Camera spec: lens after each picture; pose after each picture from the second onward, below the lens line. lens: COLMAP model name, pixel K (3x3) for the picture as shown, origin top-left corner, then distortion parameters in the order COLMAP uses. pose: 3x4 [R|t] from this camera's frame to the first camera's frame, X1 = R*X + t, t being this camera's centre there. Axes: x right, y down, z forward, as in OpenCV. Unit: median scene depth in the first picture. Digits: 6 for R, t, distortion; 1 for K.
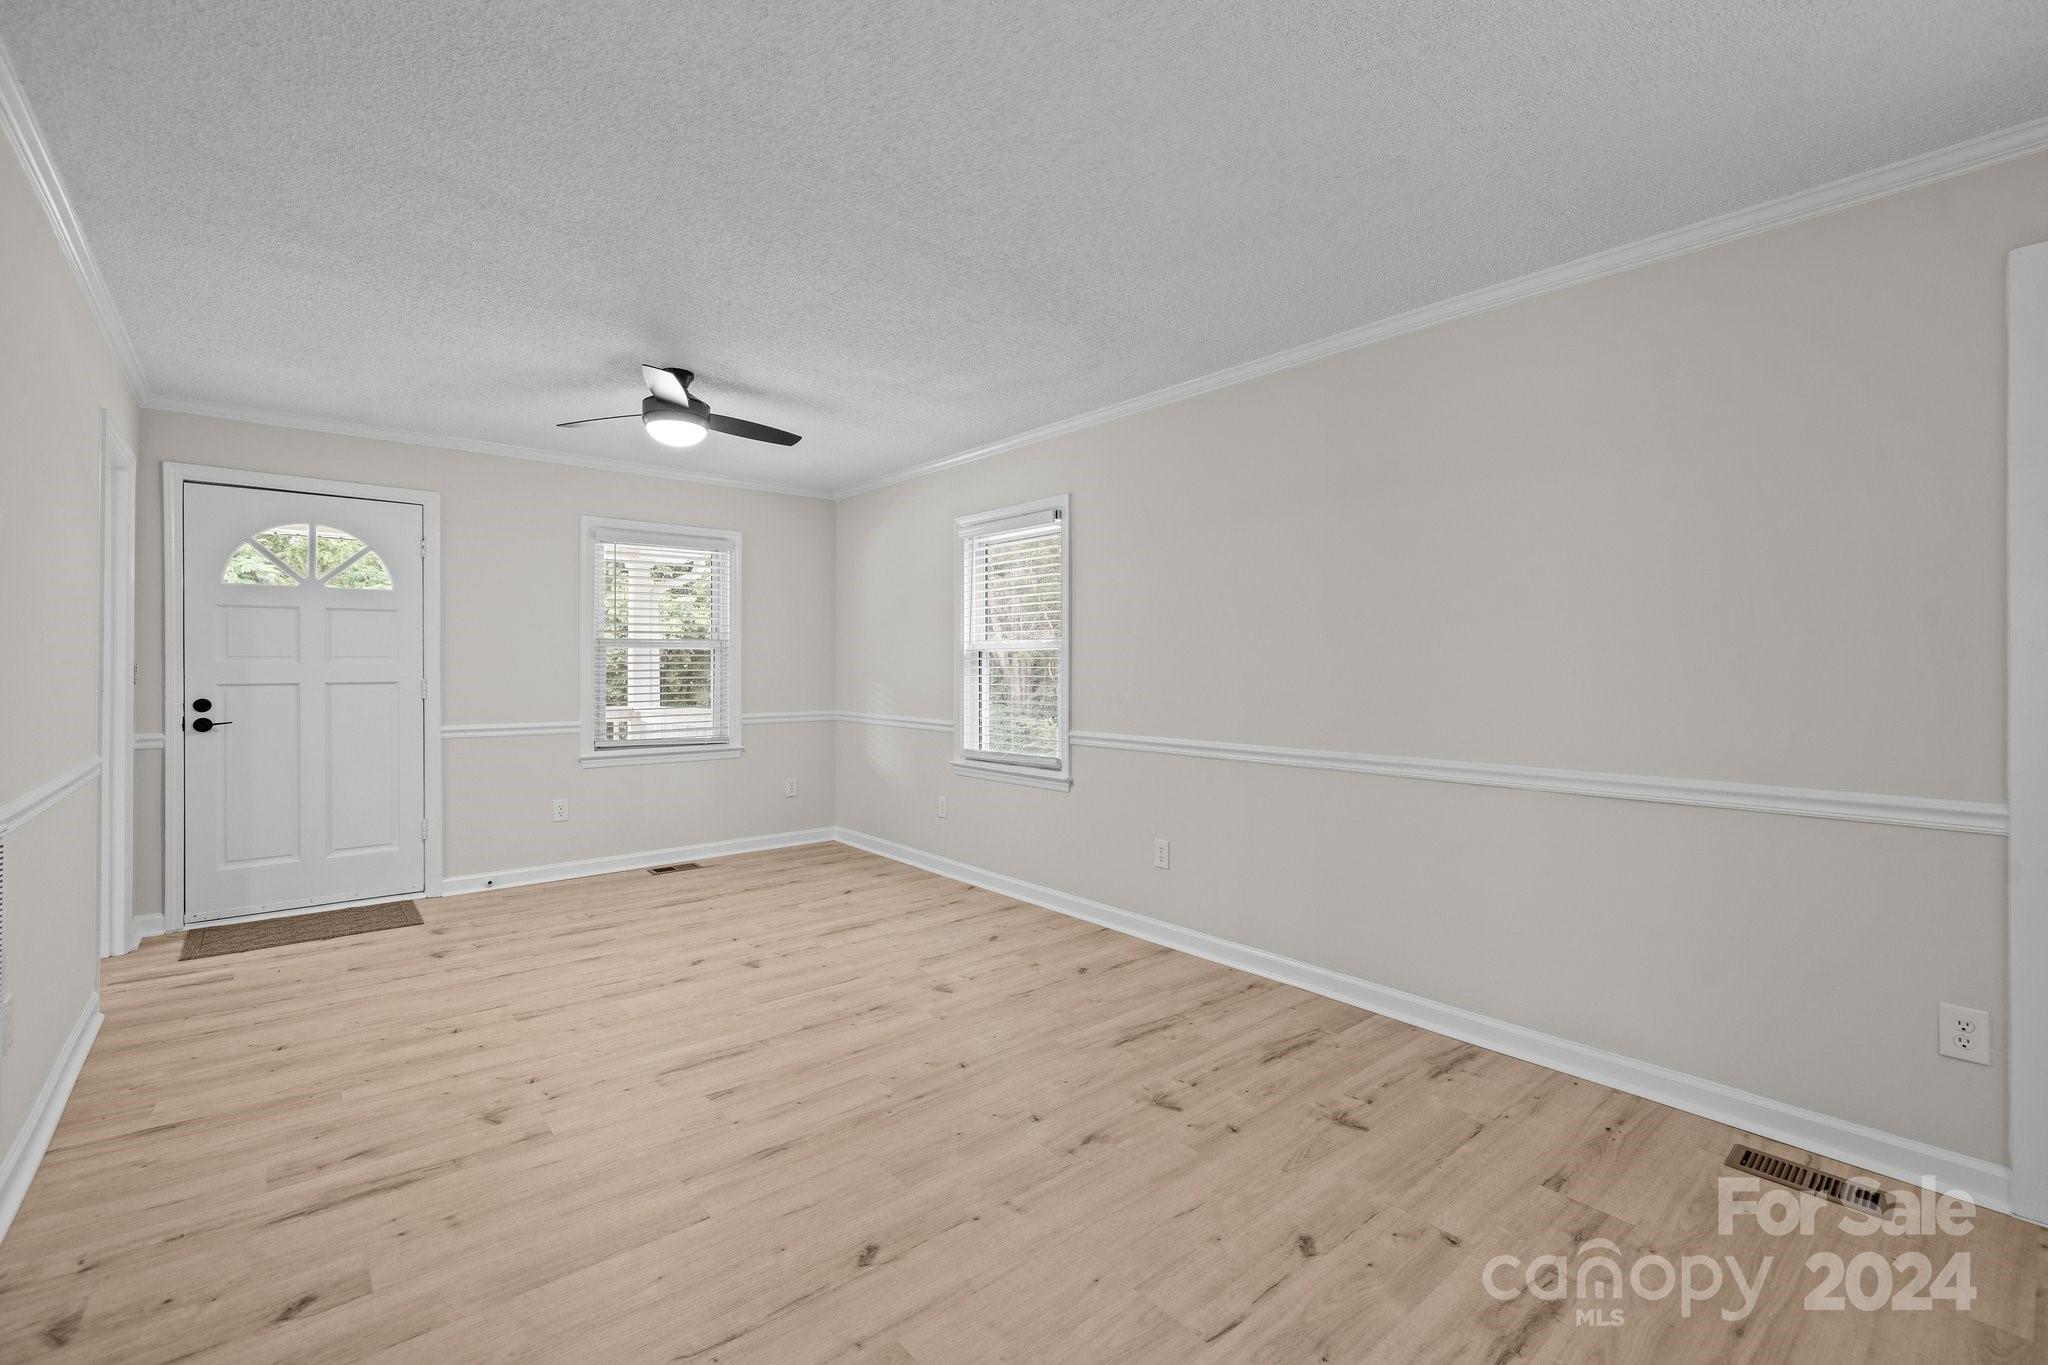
lens RADIAL K [[881.6, 0, 1025.0], [0, 881.6, 677.5], [0, 0, 1]] dist [0.000081, 0.000026]
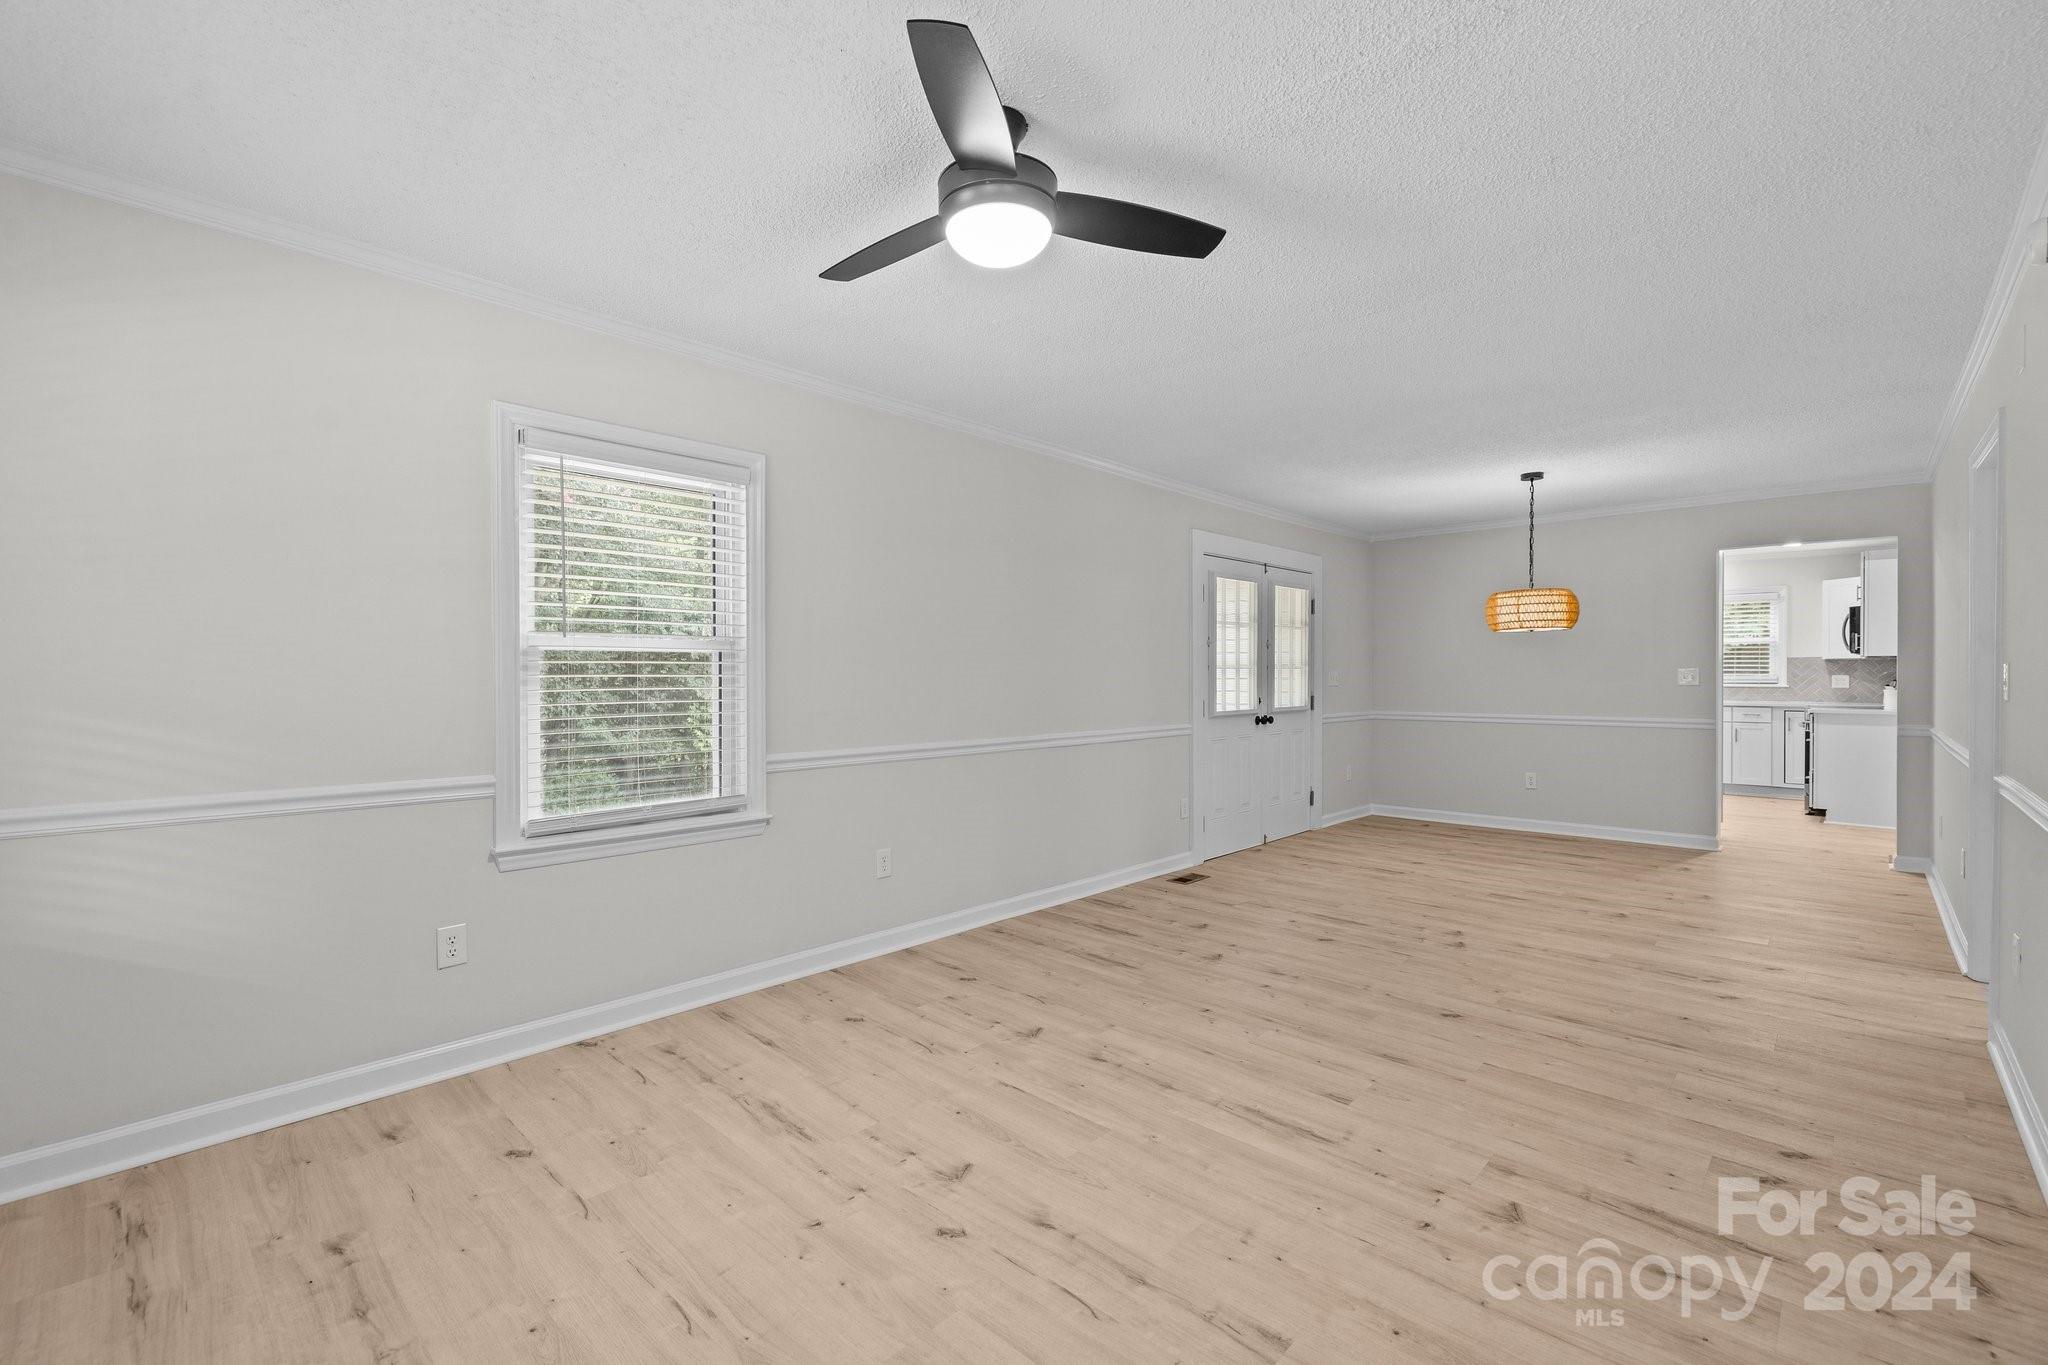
lens RADIAL K [[885.9, 0, 1025.8], [0, 885.9, 673.9], [0, 0, 1]] dist [0.000331, -0.000411]
pose [[-0.112845, -0.002938, 0.993608, -1.050066], [0.010533, 0.999936, 0.004153, -0.017771], [-0.993557, 0.010934, -0.112807, 1.171958]]
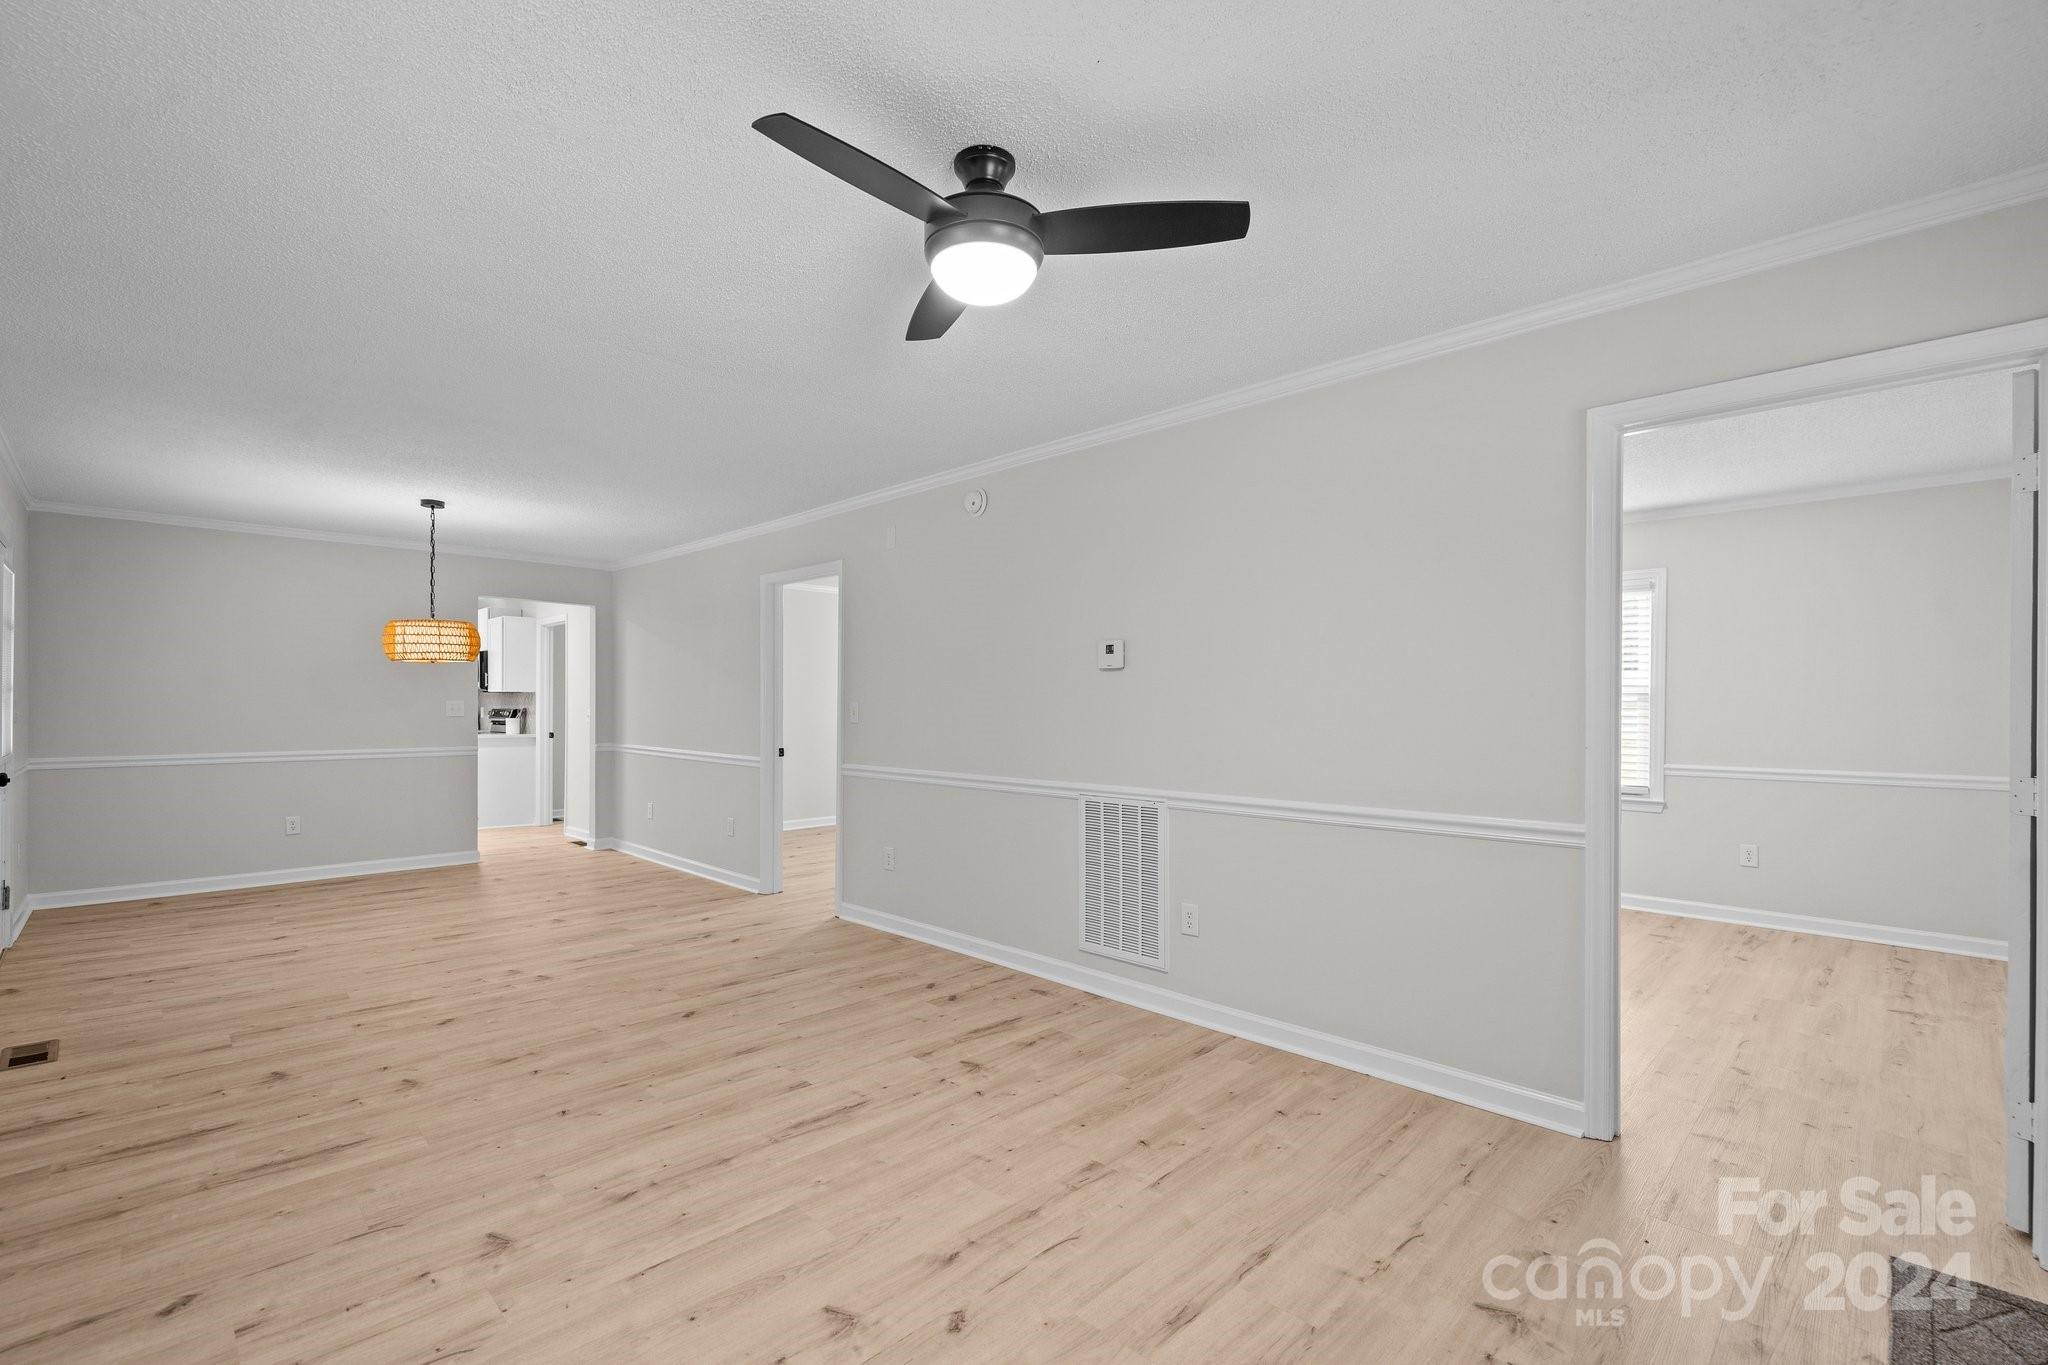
lens RADIAL K [[881.6, 0, 987.4], [0, 881.6, 712.9], [0, 0, 1]] dist [0.000081, 0.000026]
pose [[-0.998345, -0.007772, -0.056982, -0.415207], [-0.008699, 0.999834, 0.016033, -0.024177], [0.056848, 0.016502, -0.998246, 1.715960]]
